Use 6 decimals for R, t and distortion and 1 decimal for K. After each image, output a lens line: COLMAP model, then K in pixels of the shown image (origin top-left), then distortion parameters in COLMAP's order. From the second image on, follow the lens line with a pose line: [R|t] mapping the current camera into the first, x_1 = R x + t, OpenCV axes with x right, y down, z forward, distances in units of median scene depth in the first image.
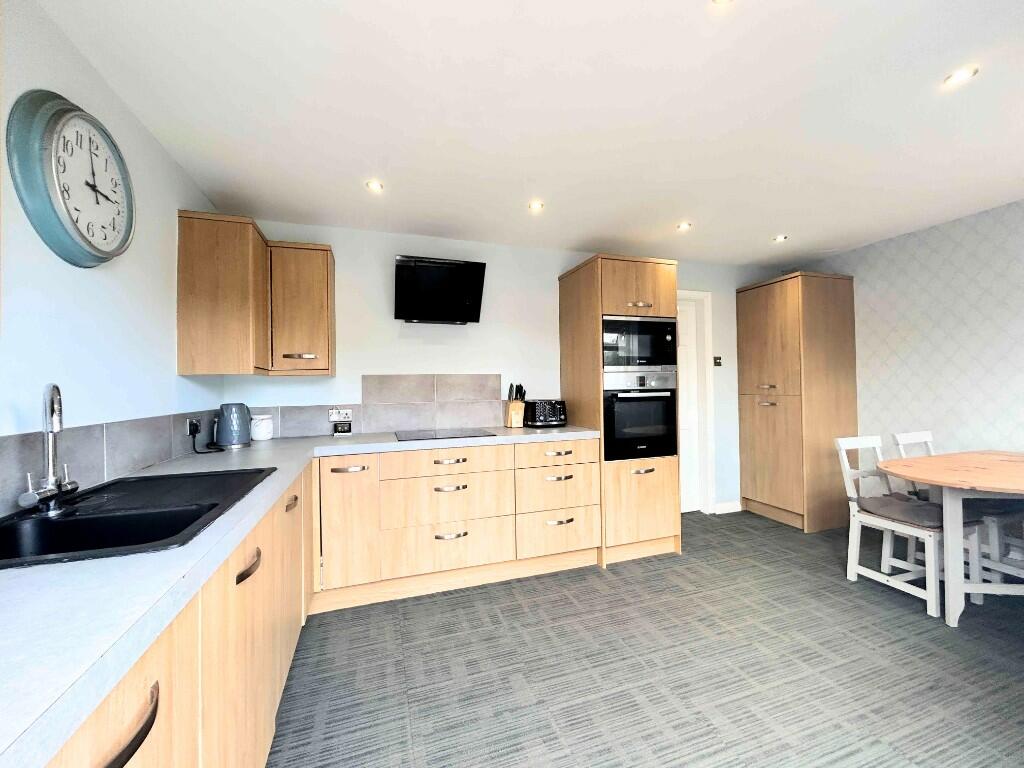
lens RADIAL K [[411.4, 0, 511.1], [0, 411.4, 383.8], [0, 0, 1]] dist [0.000548, 0.000142]
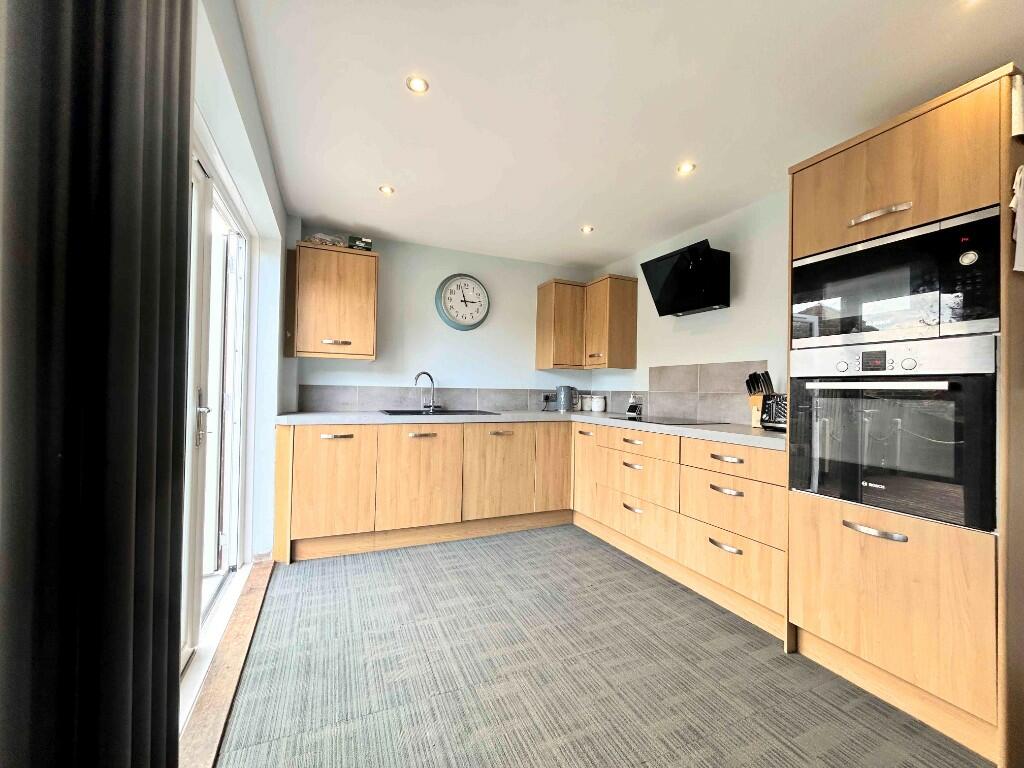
lens RADIAL K [[411.4, 0, 511.1], [0, 411.4, 383.8], [0, 0, 1]] dist [0.000548, 0.000142]
pose [[0.093023, 0.005654, -0.995648, 0.998262], [-0.010361, 0.999935, 0.004711, 0.032471], [0.995610, 0.009878, 0.093075, 0.607171]]
